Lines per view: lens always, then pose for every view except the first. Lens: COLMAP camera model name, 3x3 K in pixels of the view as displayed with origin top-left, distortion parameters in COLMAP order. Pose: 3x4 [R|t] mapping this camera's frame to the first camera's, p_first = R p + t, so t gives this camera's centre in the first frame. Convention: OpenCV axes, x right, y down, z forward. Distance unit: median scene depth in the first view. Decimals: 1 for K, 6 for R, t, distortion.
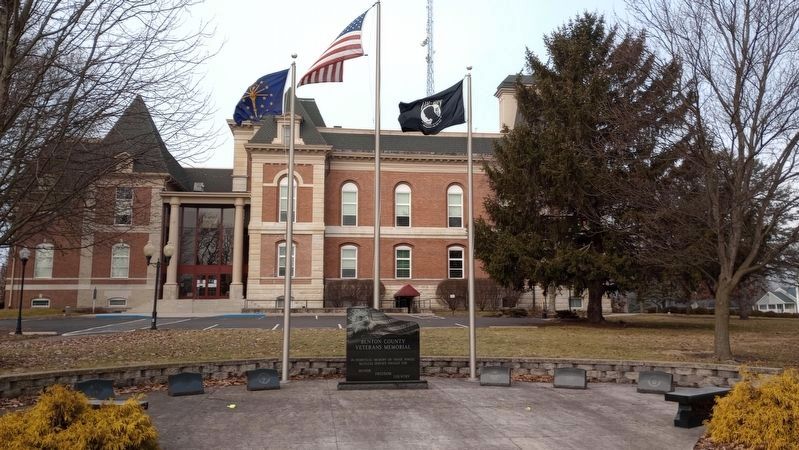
lens RADIAL K [[706.8, 0, 402.8], [0, 706.8, 219.7], [0, 0, 1]] dist [0.056112, -0.008013]
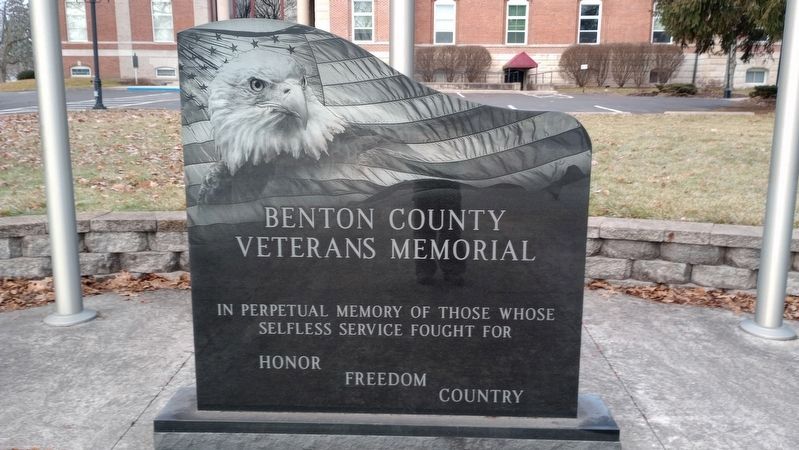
lens RADIAL K [[706.8, 0, 398.1], [0, 706.8, 216.5], [0, 0, 1]] dist [0.056112, -0.008013]
pose [[0.987141, 0.036859, -0.155545, 0.001096], [0.011655, 0.953867, 0.300003, 0.030877], [0.159427, -0.297958, 0.941172, 0.219707]]
